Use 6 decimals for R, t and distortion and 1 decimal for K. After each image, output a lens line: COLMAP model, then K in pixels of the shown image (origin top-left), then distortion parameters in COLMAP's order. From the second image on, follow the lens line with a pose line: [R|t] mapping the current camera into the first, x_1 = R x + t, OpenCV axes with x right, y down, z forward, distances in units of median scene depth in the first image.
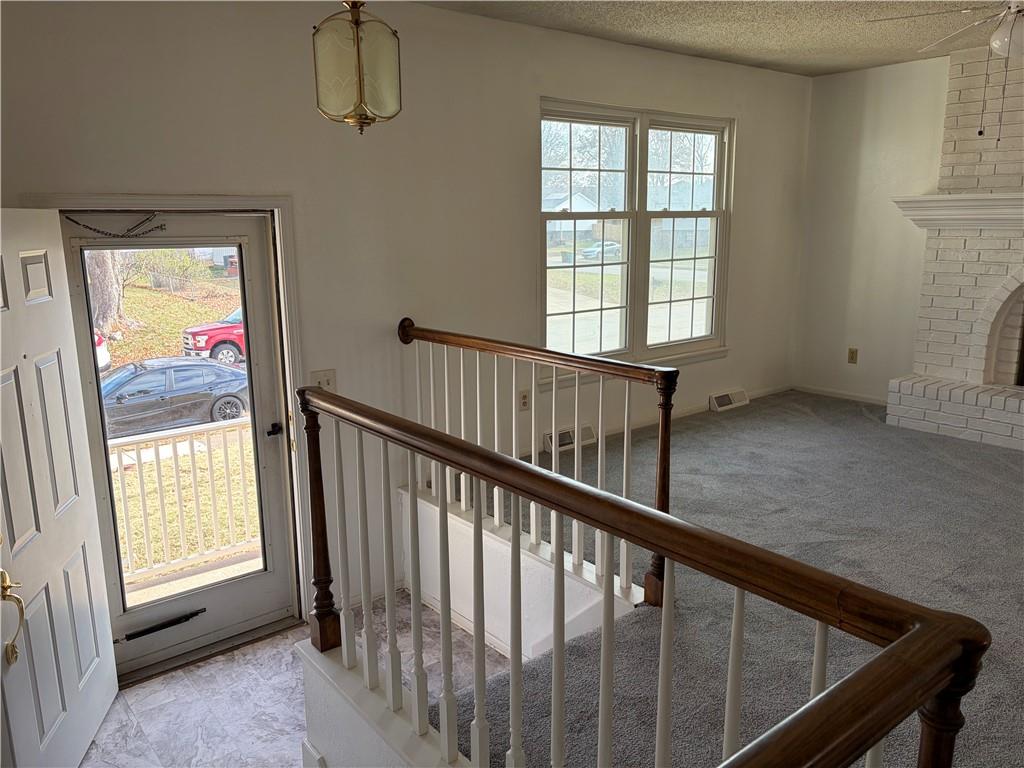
lens RADIAL K [[765.9, 0, 512.0], [0, 765.9, 384.0], [0, 0, 1]] dist [0.015957, -0.008178]
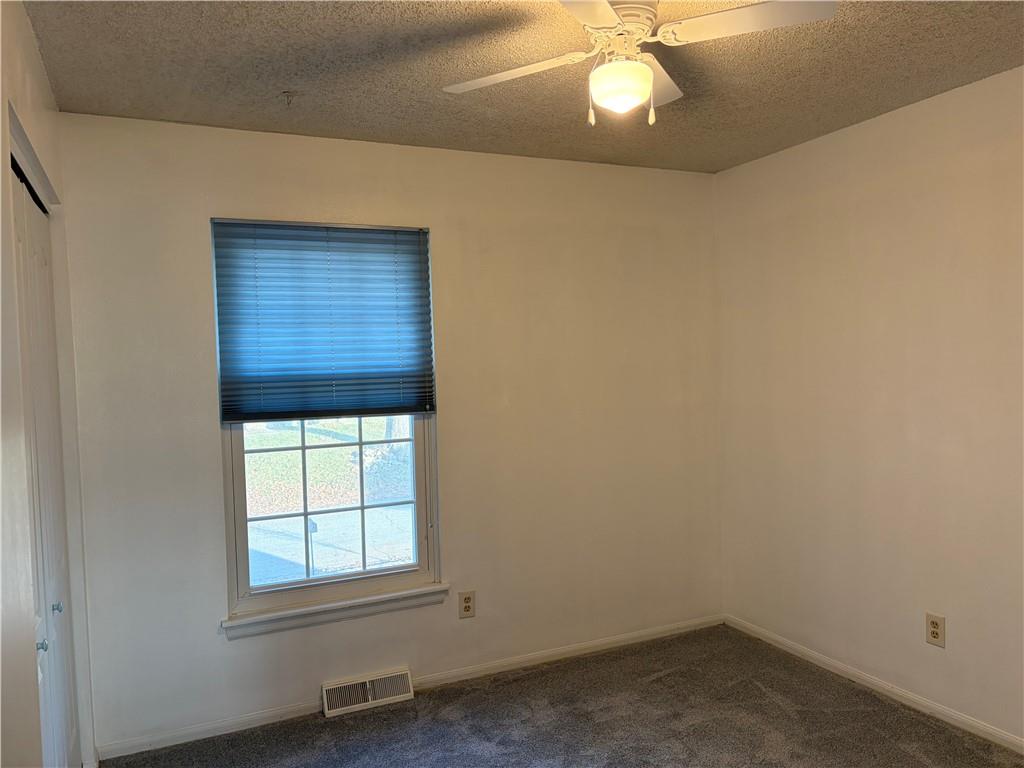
lens RADIAL K [[827.8, 0, 512.0], [0, 827.8, 384.0], [0, 0, 1]] dist [0.008809, -0.001214]
pose [[0.965073, -0.013663, -0.261626, 0.571395], [-0.030535, 0.985967, -0.164127, -0.112224], [0.260197, 0.166383, 0.951112, 0.413454]]
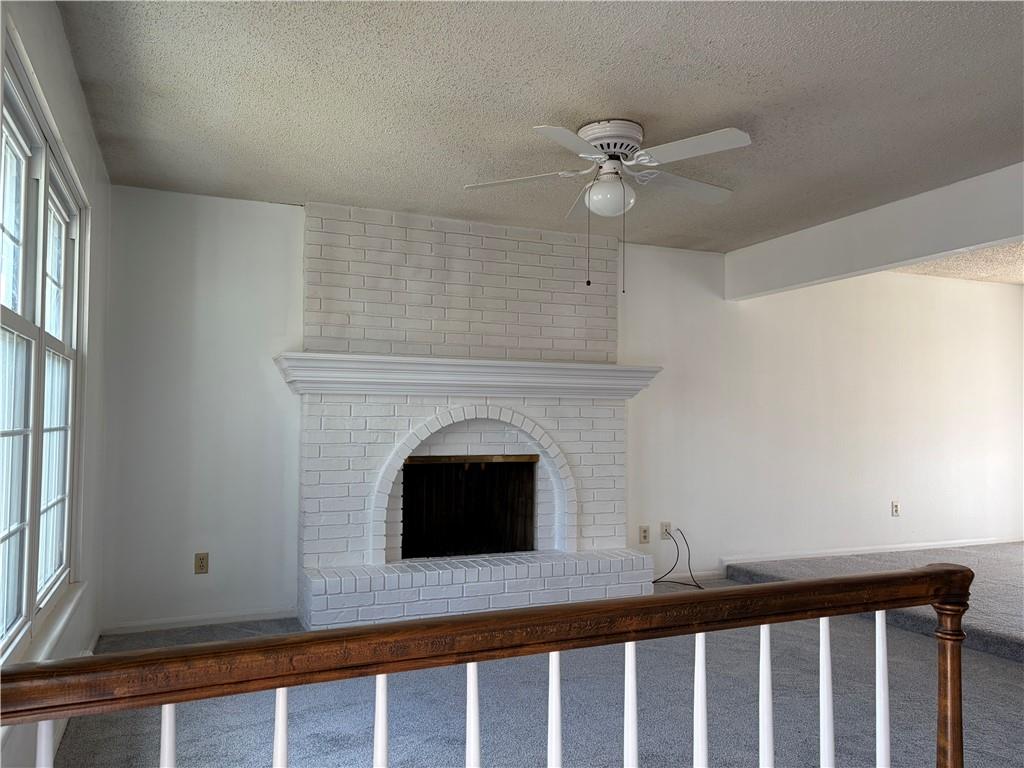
lens RADIAL K [[766.3, 0, 512.0], [0, 766.3, 384.0], [0, 0, 1]] dist [0.091747, -0.133551]
pose [[0.266711, 0.057914, 0.962035, -0.225981], [0.190526, 0.975326, -0.111535, -0.075306], [-0.944757, 0.213040, 0.249096, 0.585837]]
